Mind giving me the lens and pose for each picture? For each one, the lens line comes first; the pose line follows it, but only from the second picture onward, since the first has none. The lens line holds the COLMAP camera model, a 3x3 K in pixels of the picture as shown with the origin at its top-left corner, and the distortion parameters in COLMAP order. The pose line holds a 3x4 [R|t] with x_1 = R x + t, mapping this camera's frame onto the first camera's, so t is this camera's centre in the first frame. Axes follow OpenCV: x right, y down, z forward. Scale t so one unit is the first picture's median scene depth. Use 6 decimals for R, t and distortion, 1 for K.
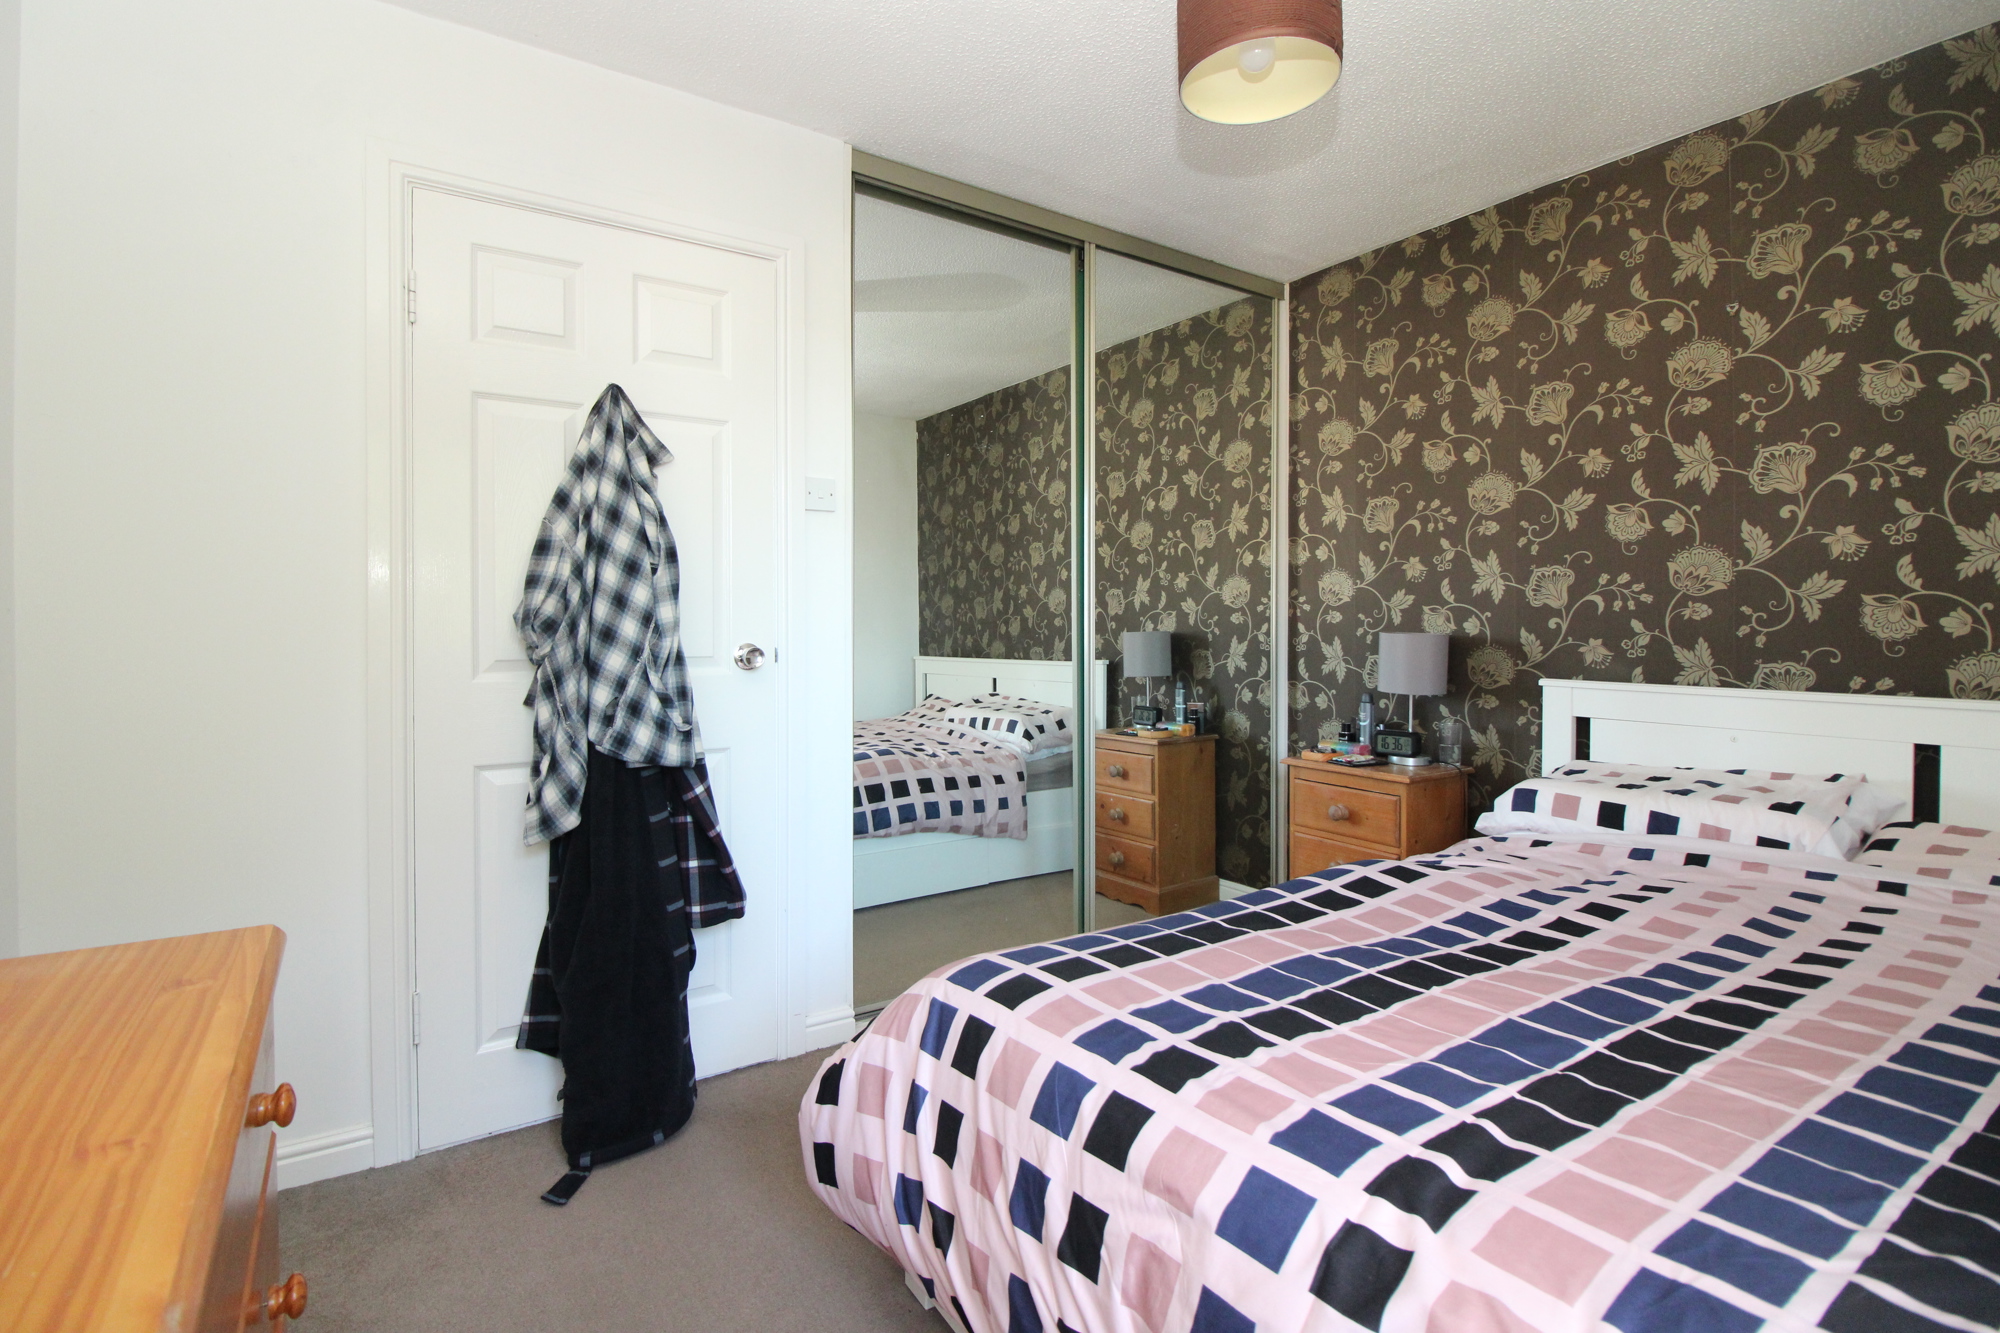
lens RADIAL K [[933.0, 0, 997.4], [0, 933.0, 649.8], [0, 0, 1]] dist [-0.006227, -0.001120]
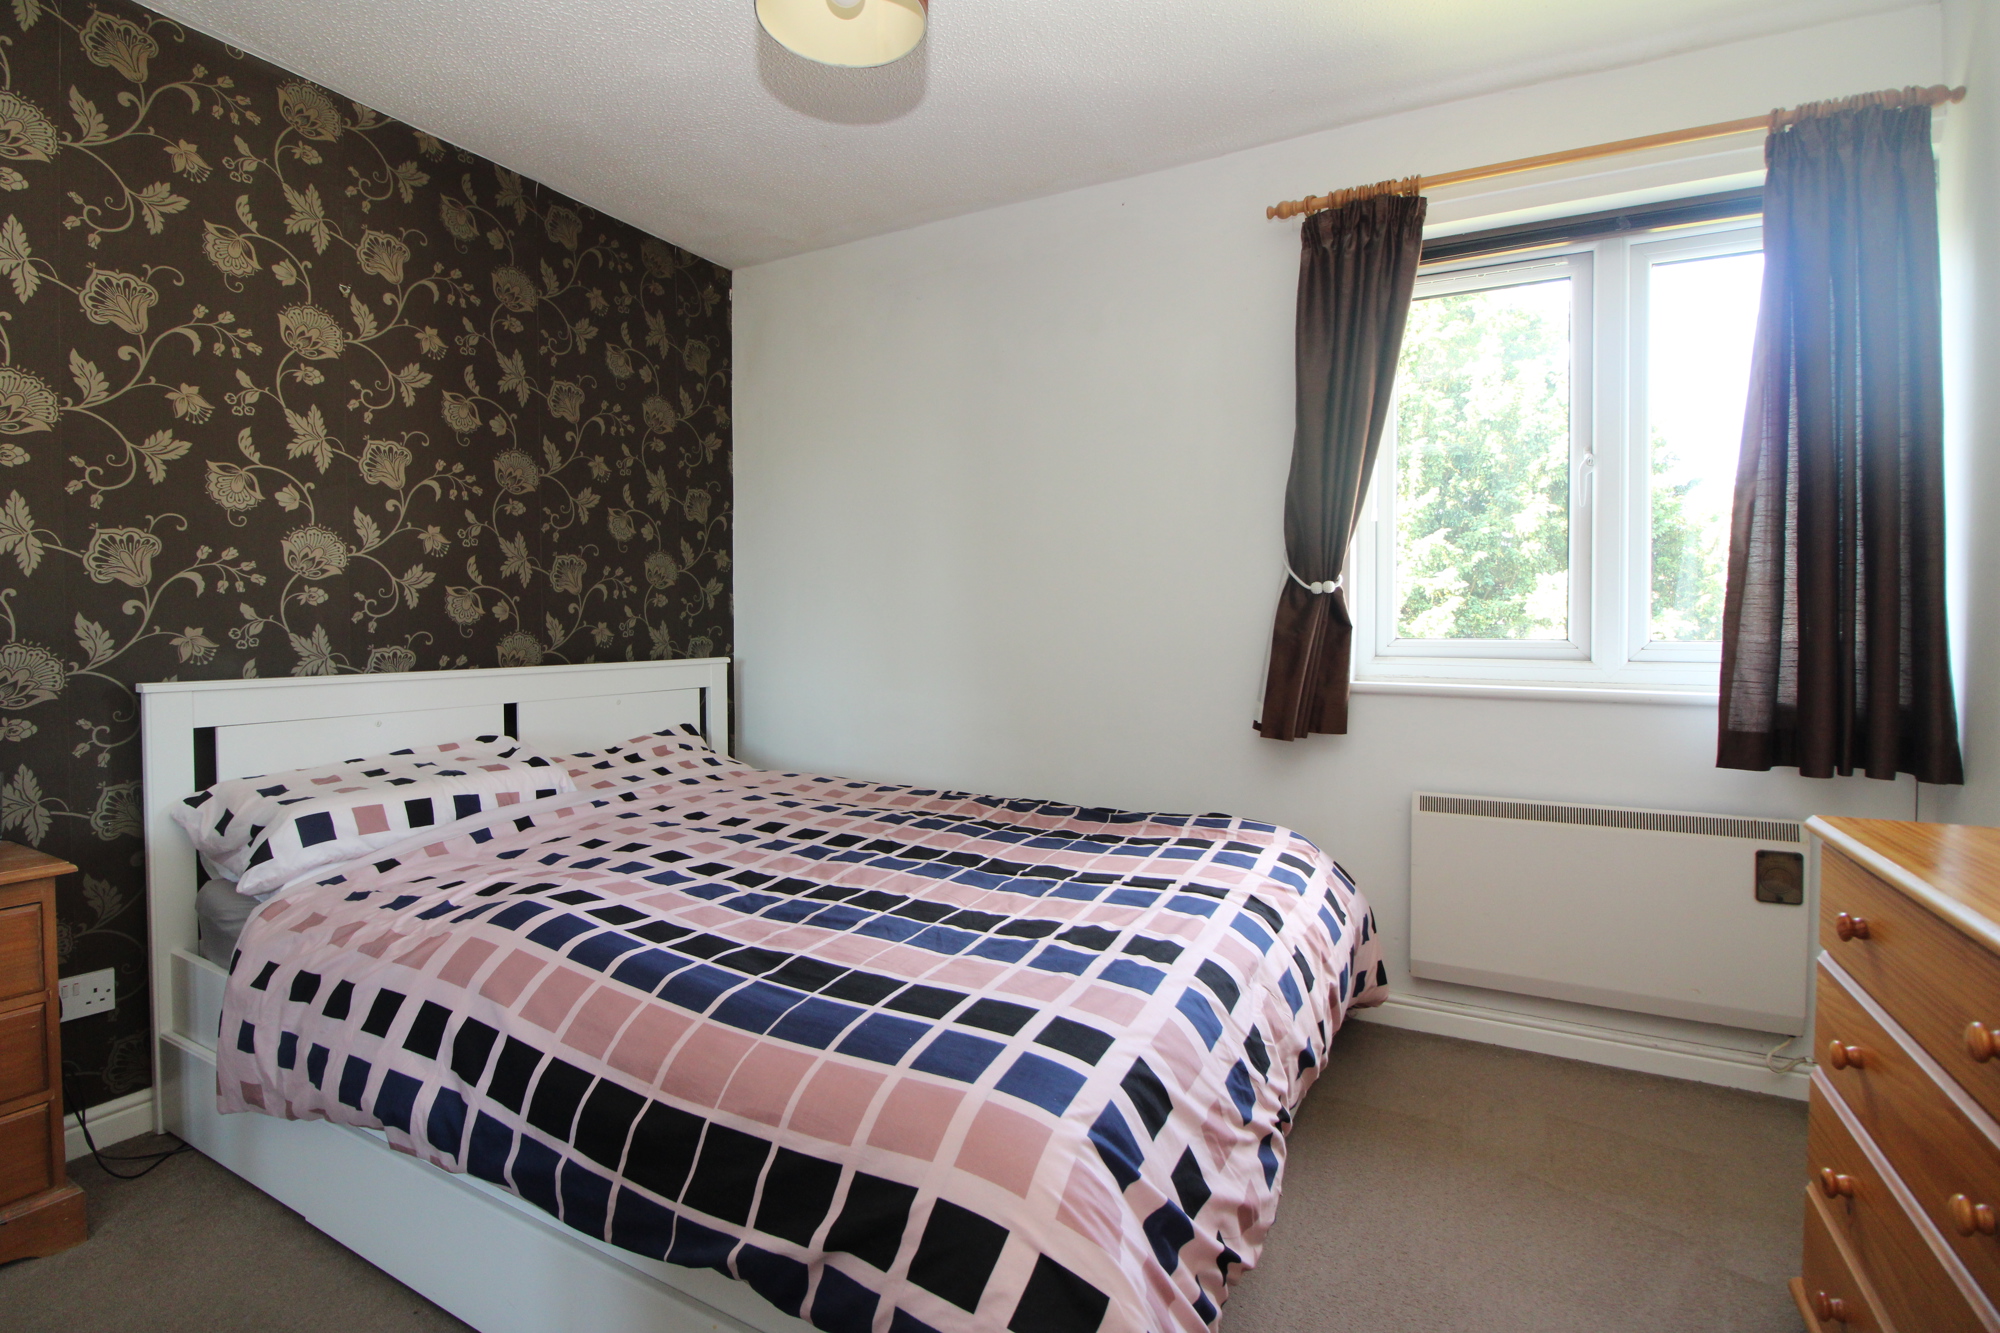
lens RADIAL K [[933.0, 0, 997.9], [0, 933.0, 633.5], [0, 0, 1]] dist [-0.006227, -0.001120]
pose [[-0.474572, -0.017159, 0.880050, -0.401321], [0.020081, 0.999339, 0.030314, -0.018634], [-0.879988, 0.032058, -0.473913, 0.843803]]
